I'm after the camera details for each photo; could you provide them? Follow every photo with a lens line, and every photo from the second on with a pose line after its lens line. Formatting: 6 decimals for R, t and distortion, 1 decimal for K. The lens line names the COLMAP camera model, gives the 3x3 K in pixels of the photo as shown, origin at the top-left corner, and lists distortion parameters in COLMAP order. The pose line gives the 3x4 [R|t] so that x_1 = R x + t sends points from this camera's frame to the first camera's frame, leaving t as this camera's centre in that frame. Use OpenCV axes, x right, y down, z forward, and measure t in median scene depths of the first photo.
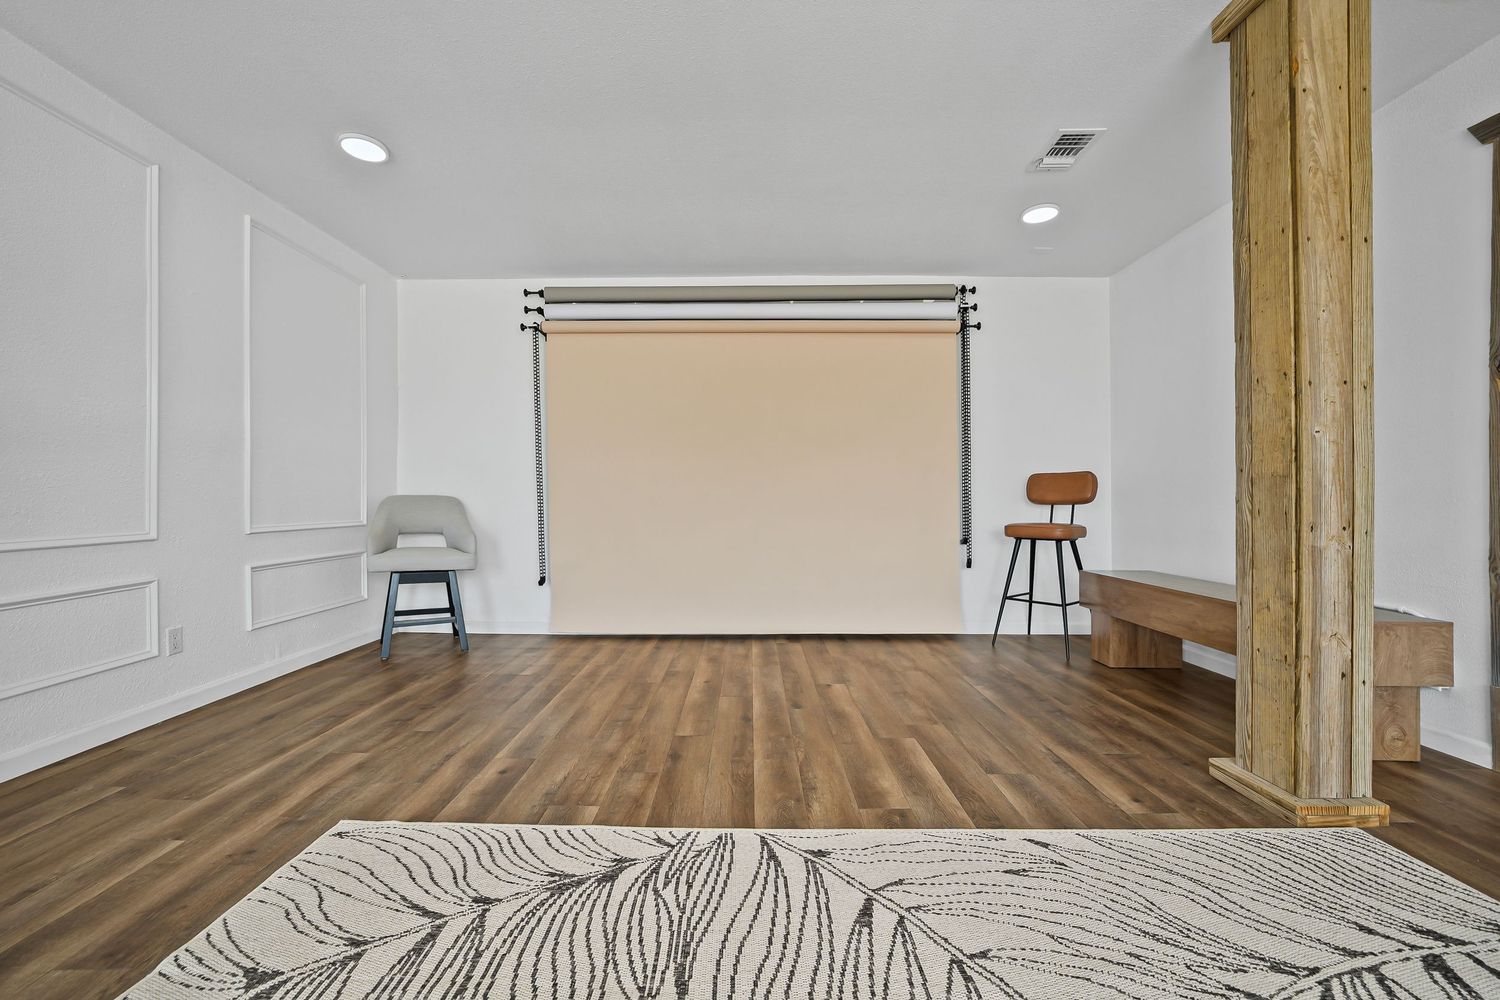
lens RADIAL K [[608.7, 0, 736.7], [0, 608.7, 499.7], [0, 0, 1]] dist [-0.025727, 0.006695]
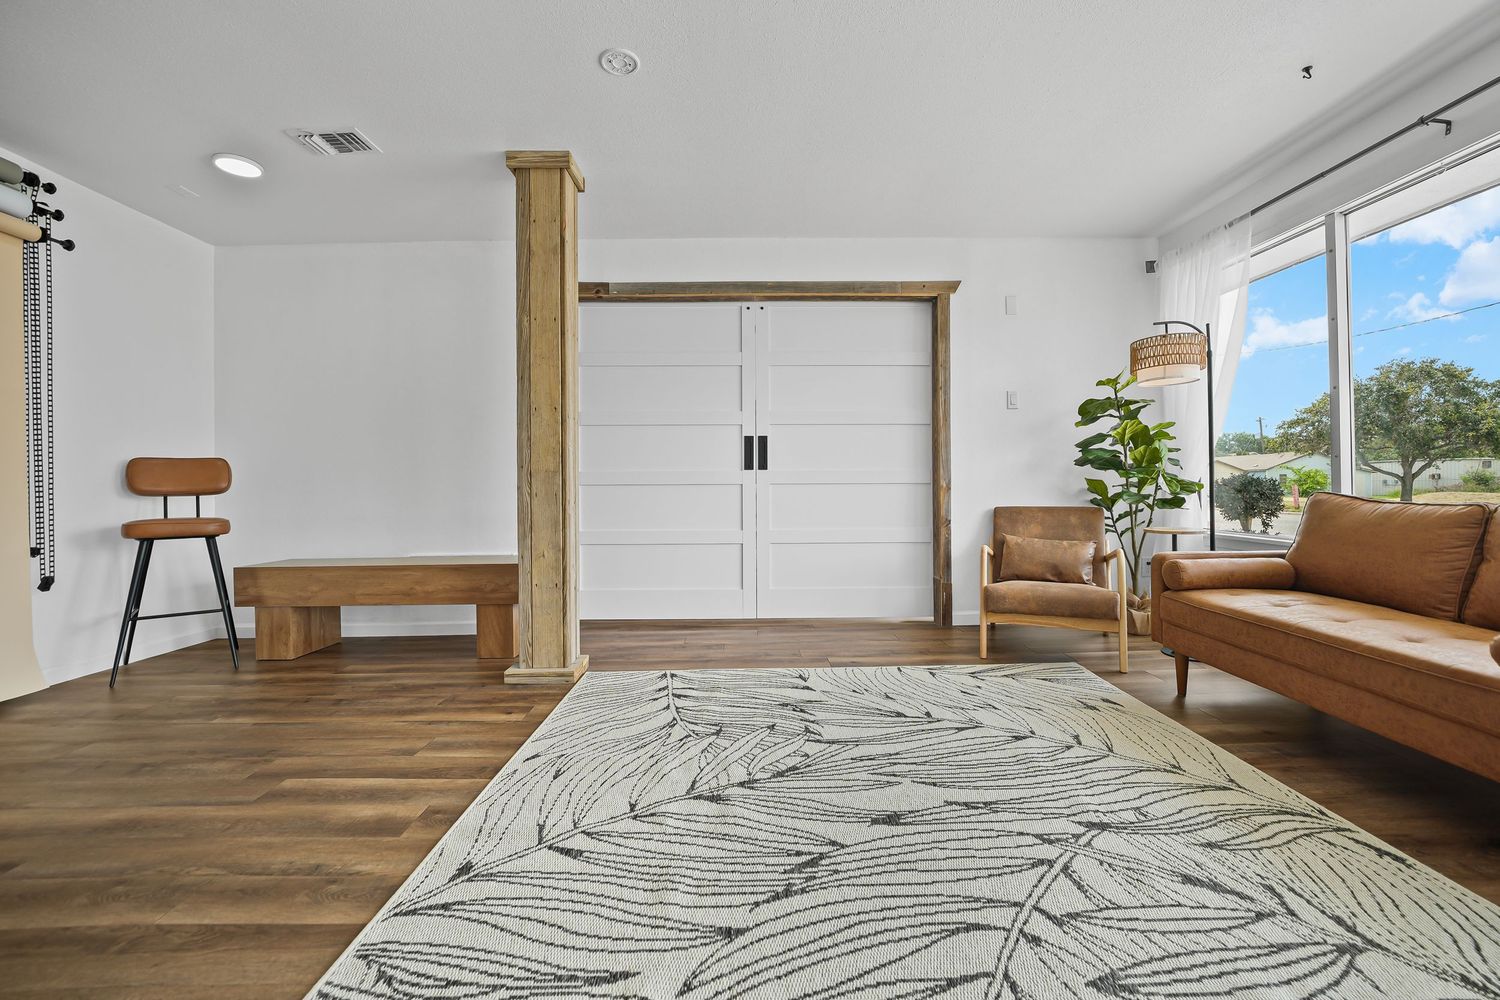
lens RADIAL K [[599.0, 0, 750.3], [0, 599.0, 489.9], [0, 0, 1]] dist [-0.025408, 0.006440]
pose [[-0.028743, -0.006150, 0.999568, -0.683717], [0.008505, 0.999943, 0.006397, 0.003294], [-0.999551, 0.008685, -0.028689, 0.515570]]
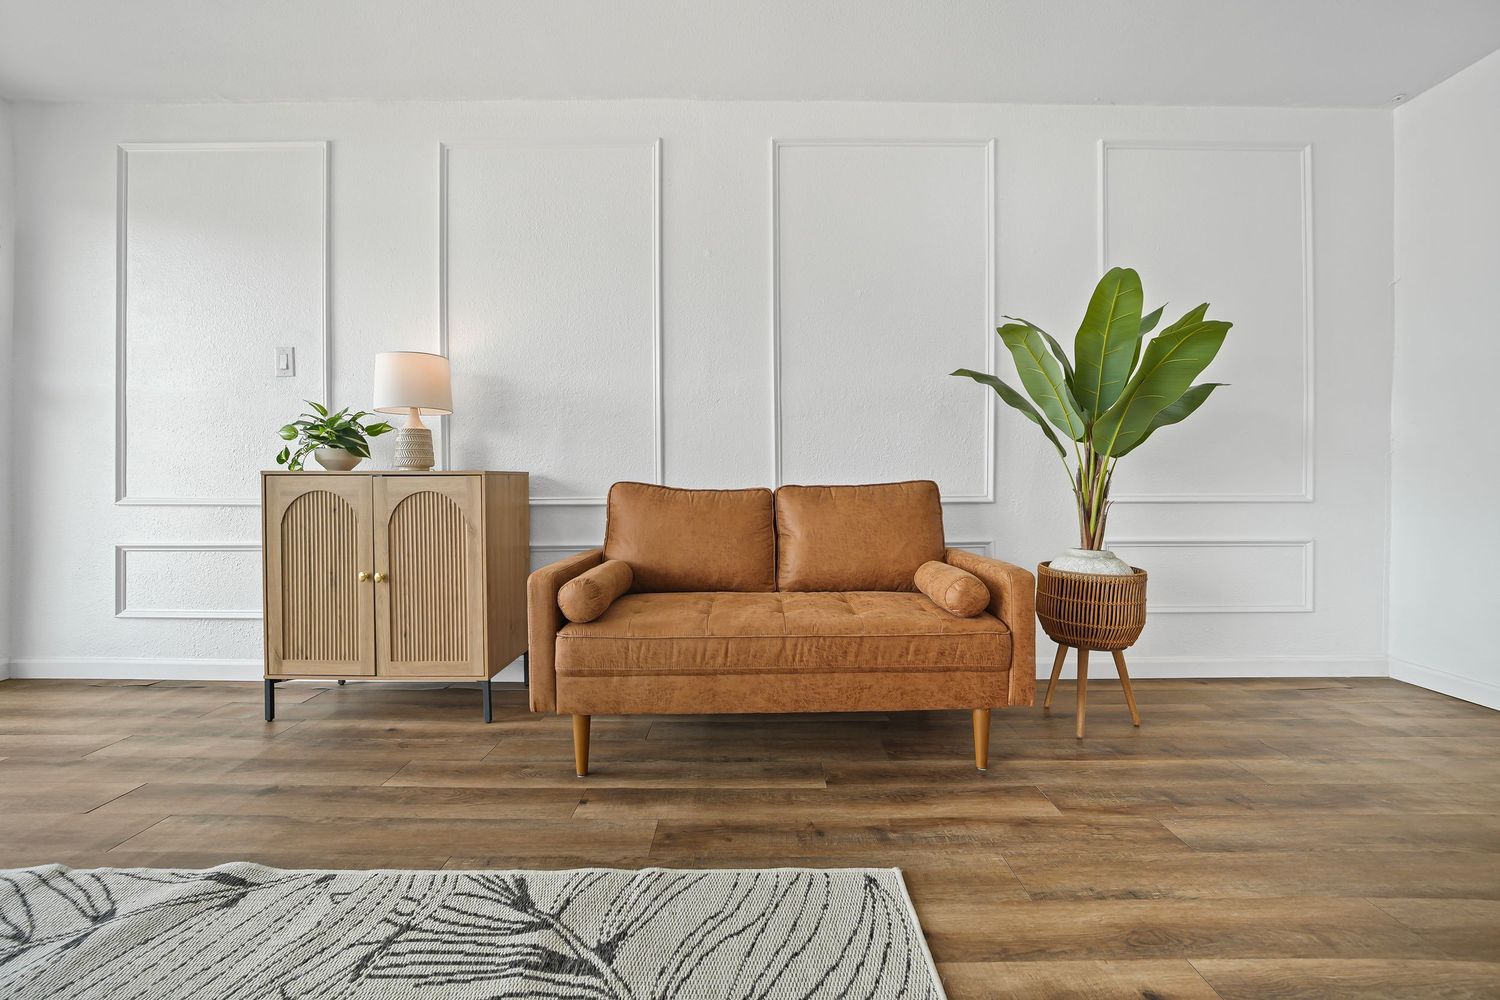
lens RADIAL K [[600.3, 0, 752.6], [0, 600.3, 483.9], [0, 0, 1]] dist [-0.024148, 0.005985]
pose [[0.021085, -0.007863, -0.999747, 0.083674], [-0.000248, 0.999969, -0.007870, 0.057843], [0.999778, 0.000414, 0.021083, 0.782206]]
